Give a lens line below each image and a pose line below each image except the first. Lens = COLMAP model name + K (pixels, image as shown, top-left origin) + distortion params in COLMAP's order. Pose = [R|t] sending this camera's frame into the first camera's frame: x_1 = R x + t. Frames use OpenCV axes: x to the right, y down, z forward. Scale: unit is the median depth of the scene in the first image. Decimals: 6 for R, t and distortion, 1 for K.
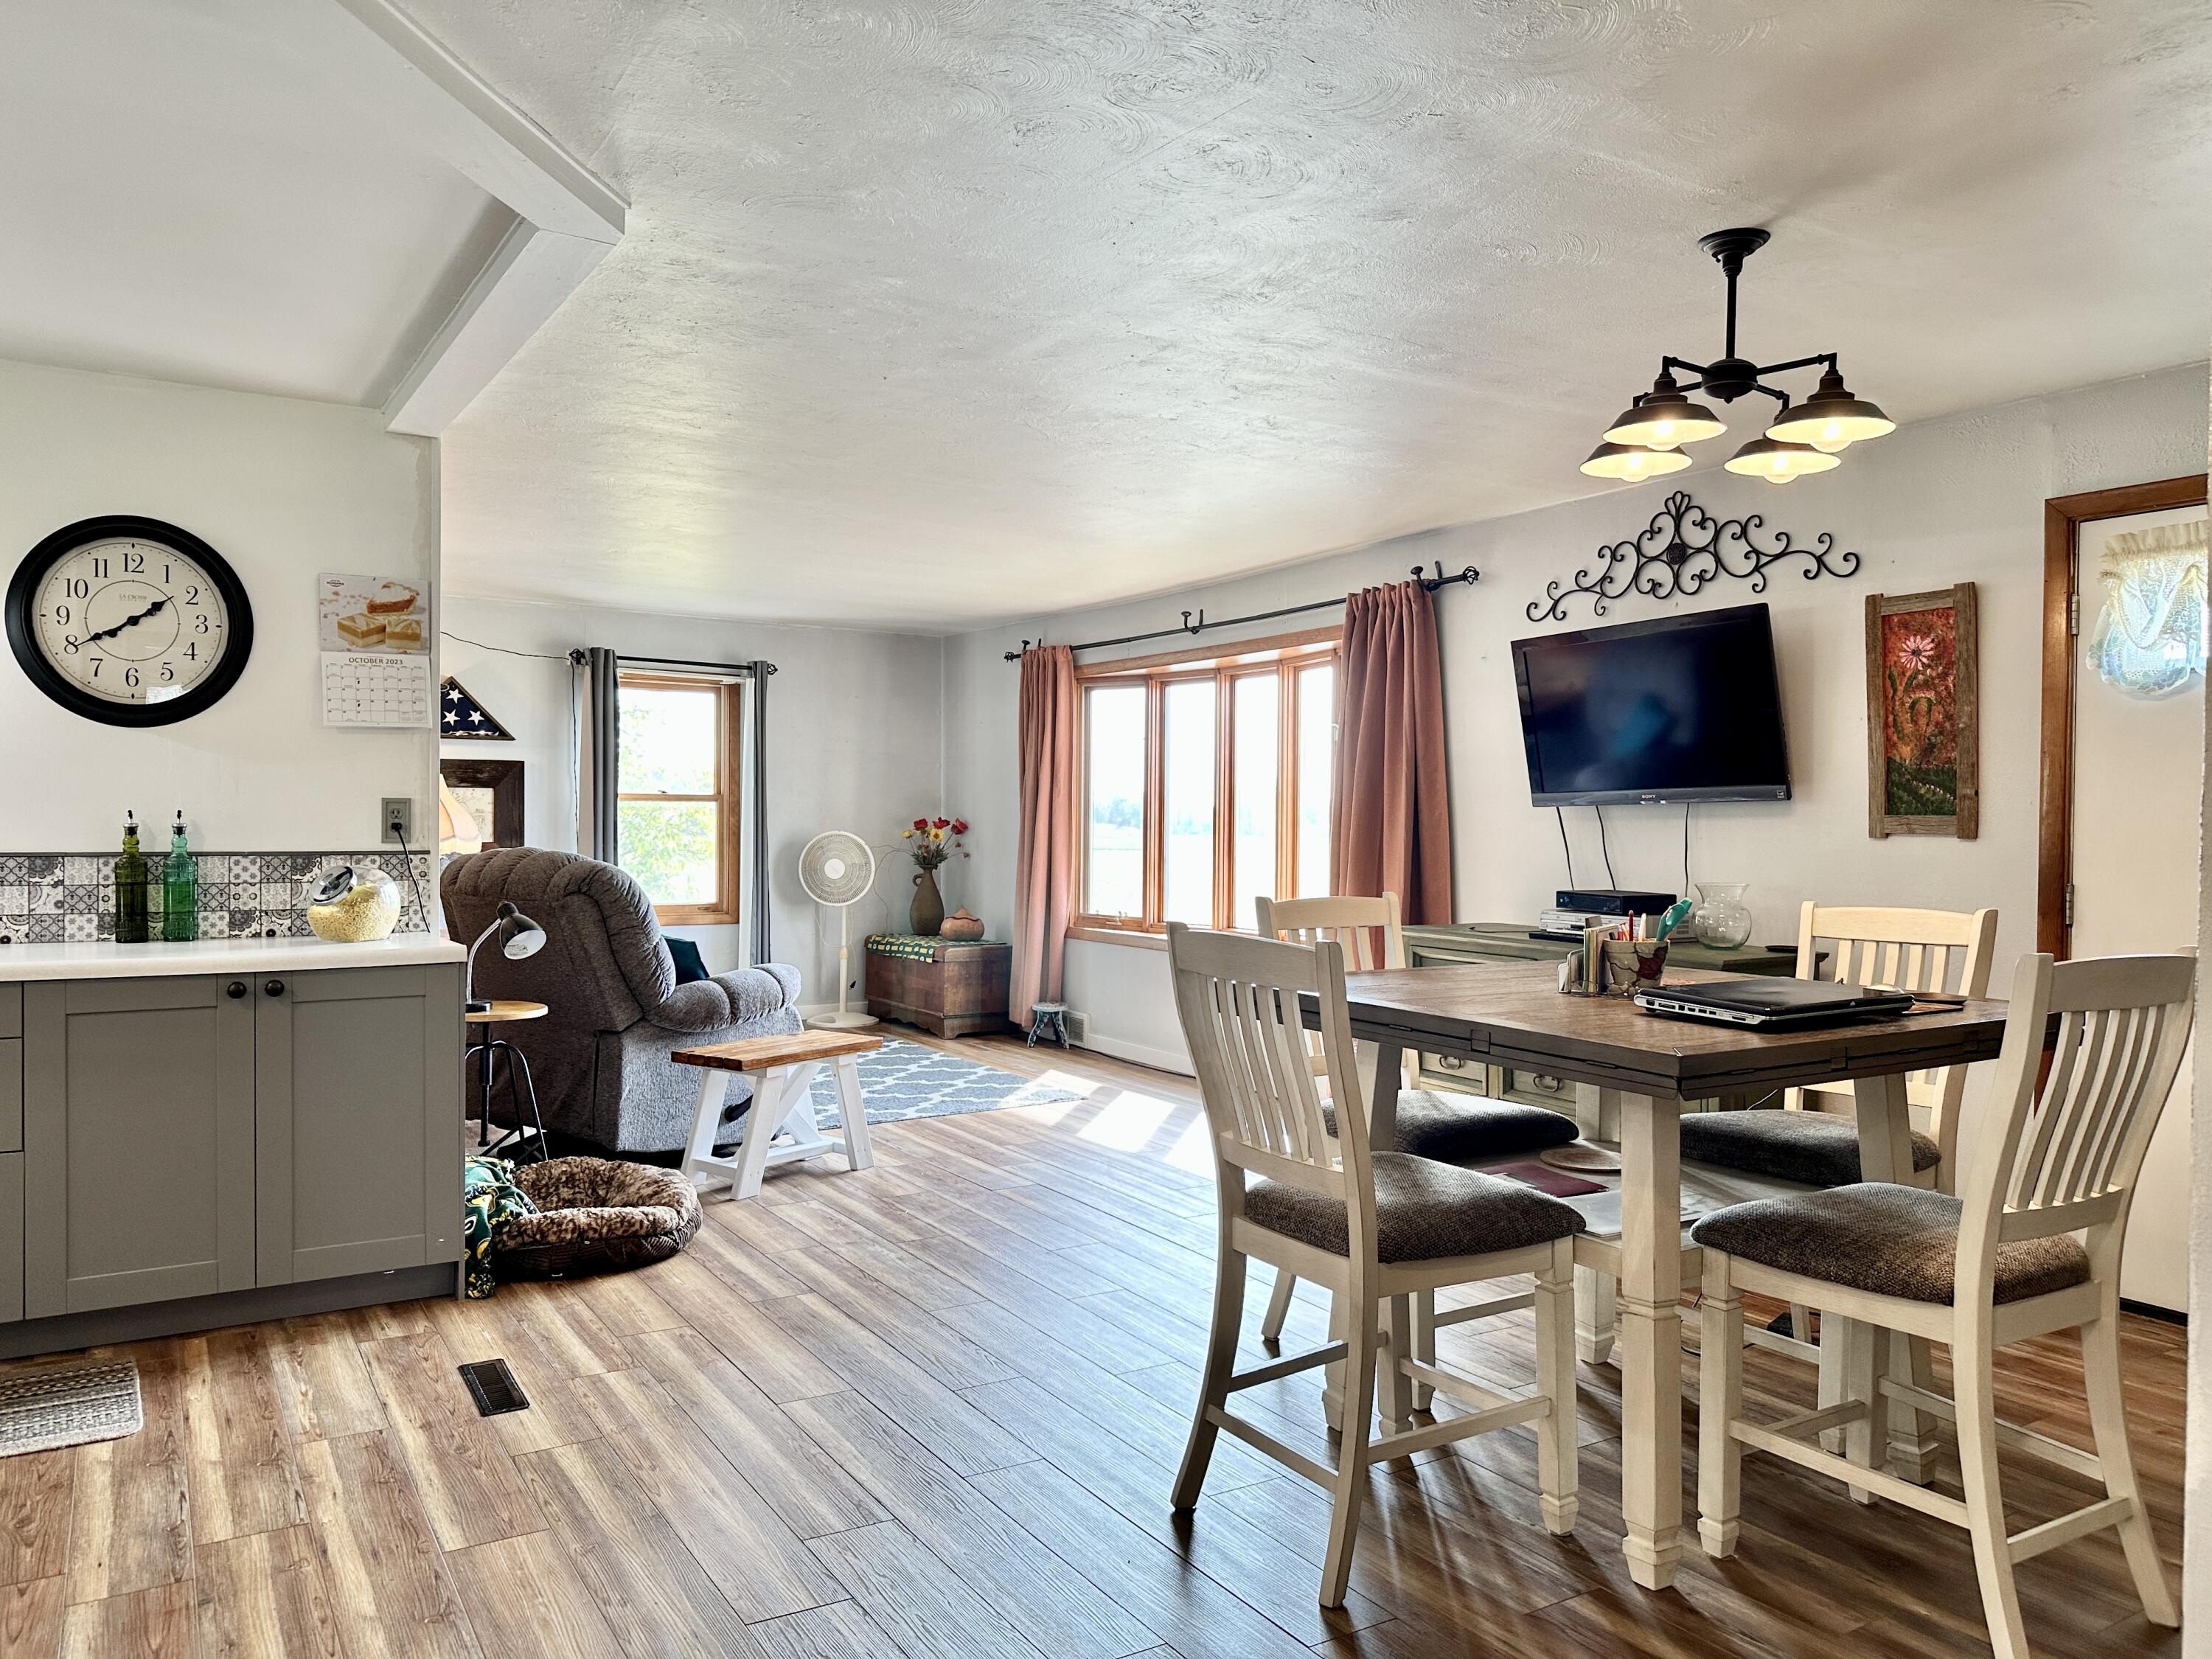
lens RADIAL K [[1518.9, 0, 1100.0], [0, 1518.9, 809.7], [0, 0, 1]] dist [0.041718, -0.105975]
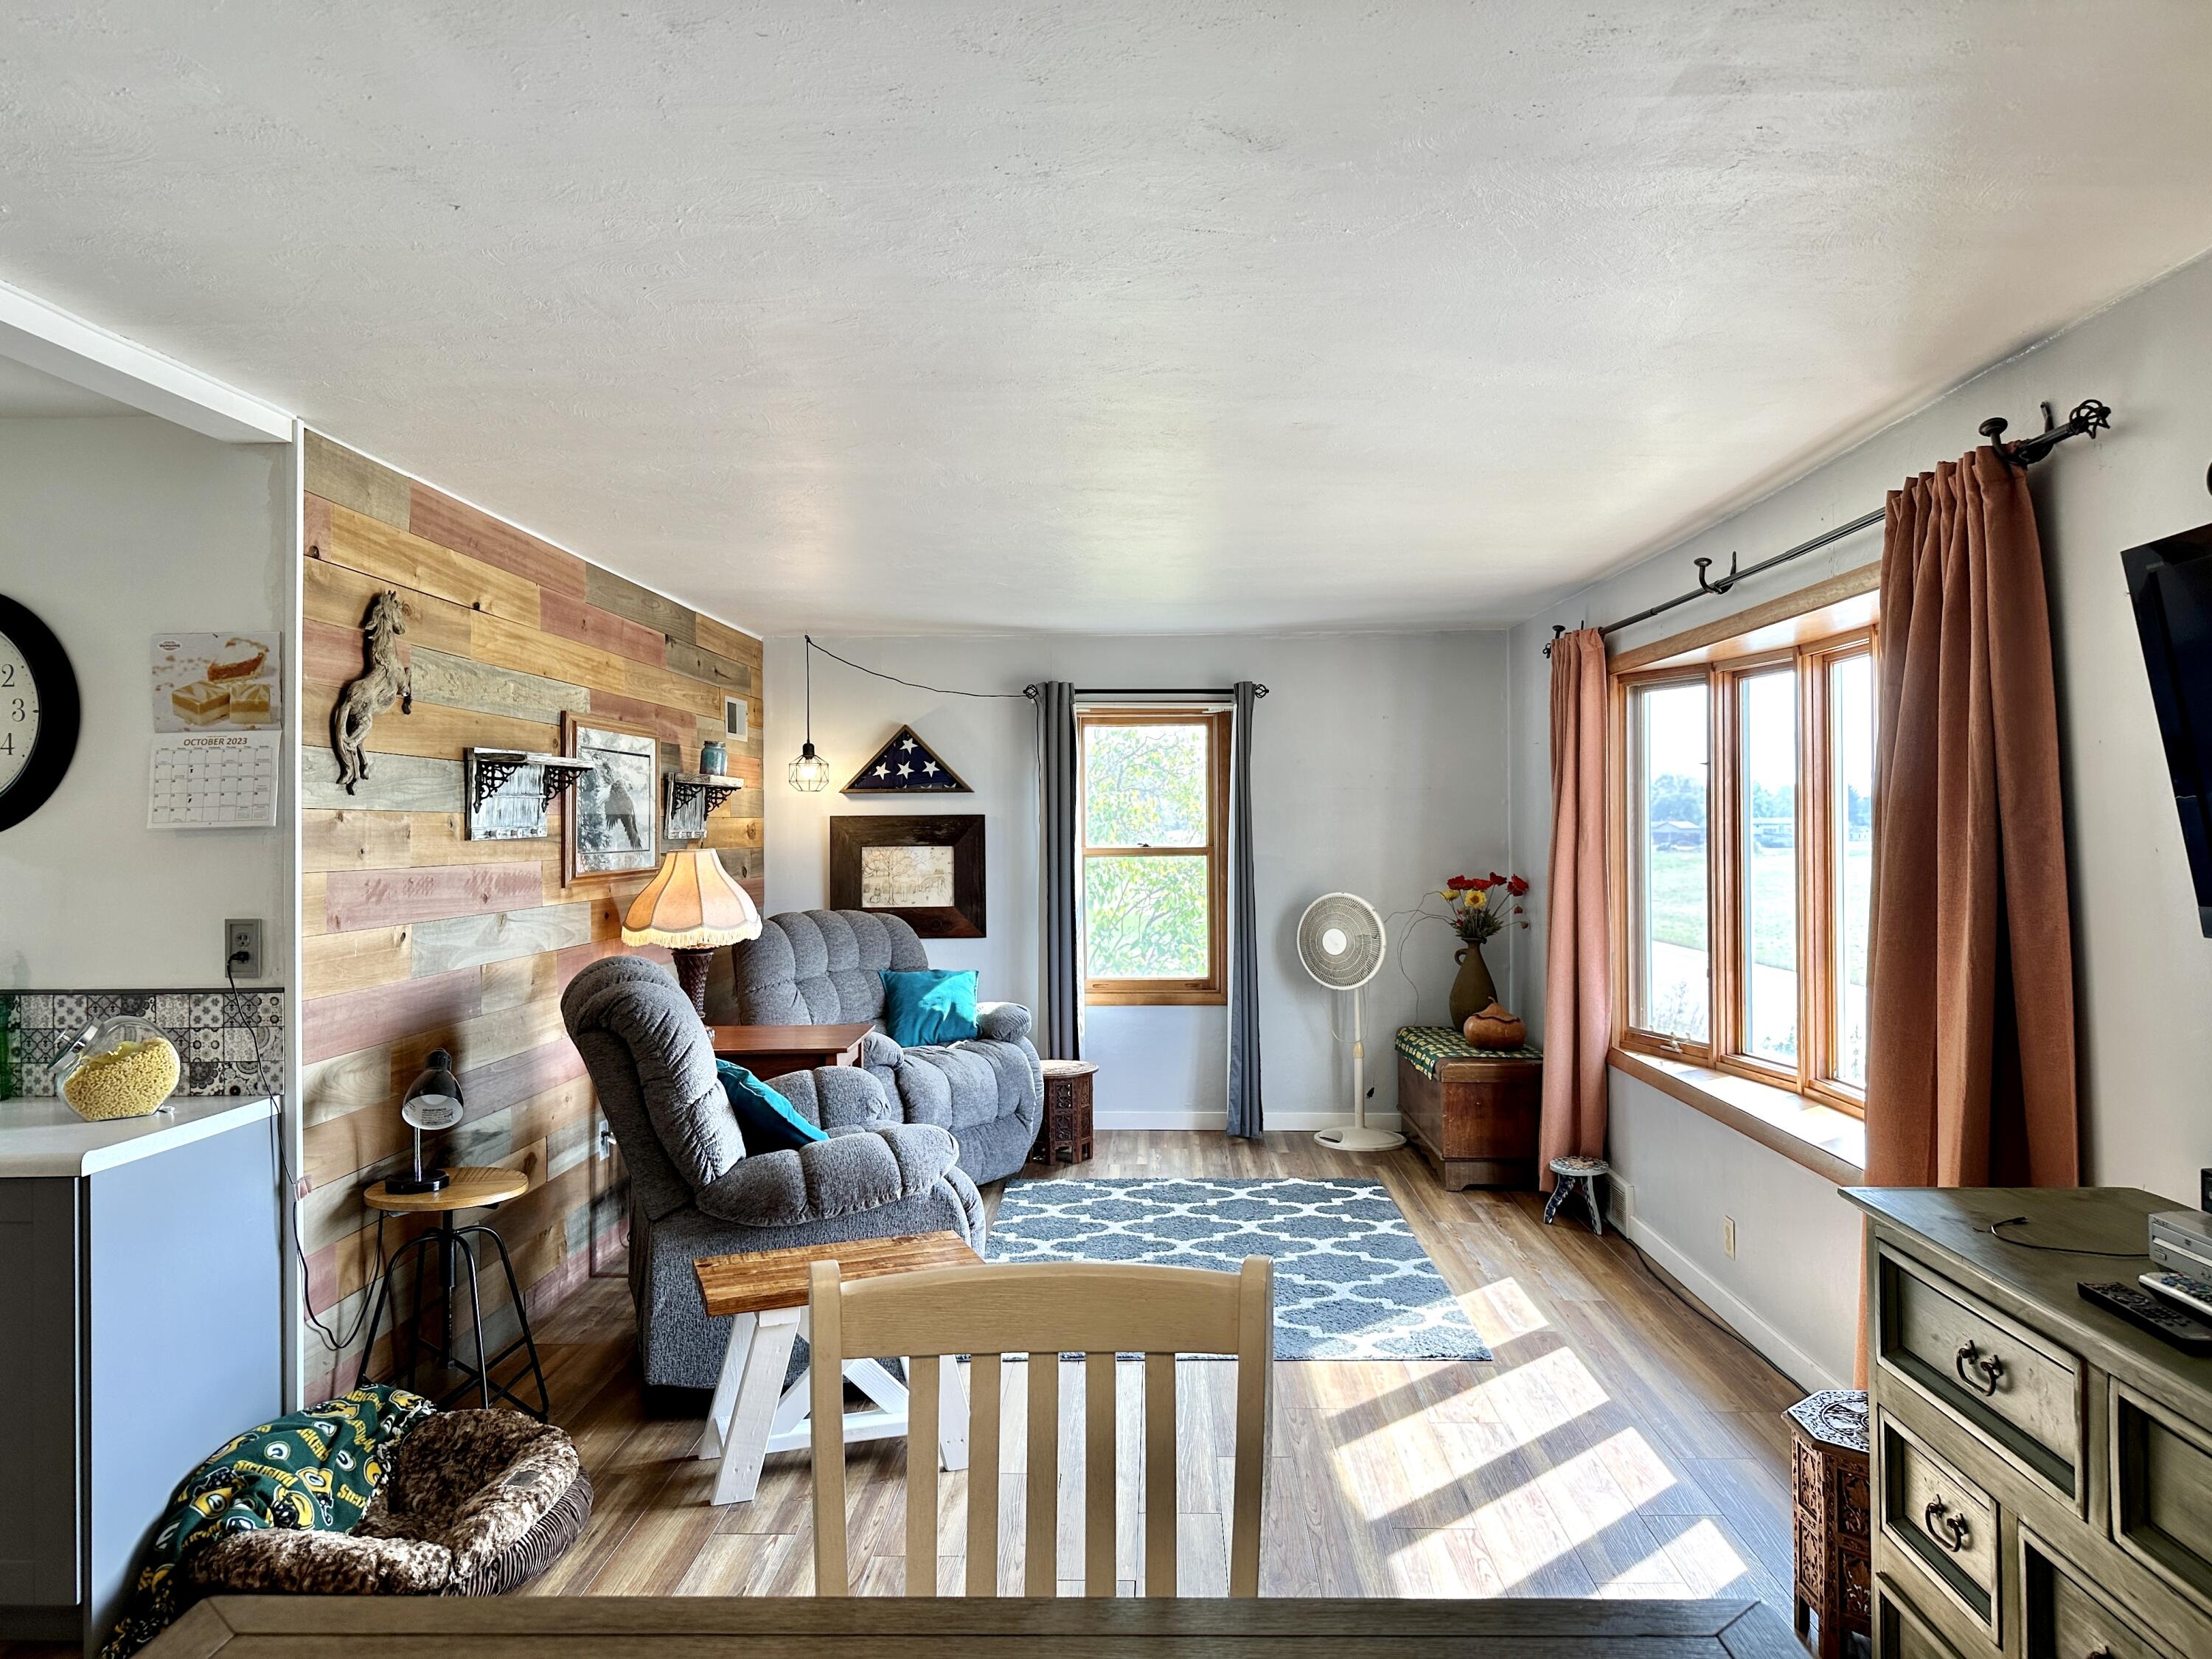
lens RADIAL K [[1518.9, 0, 1100.0], [0, 1518.9, 809.7], [0, 0, 1]] dist [0.041718, -0.105975]
pose [[0.840932, -0.023240, -0.540642, 0.291536], [0.019125, 0.999730, -0.013226, -0.041126], [0.540803, 0.000783, 0.841149, 0.550270]]
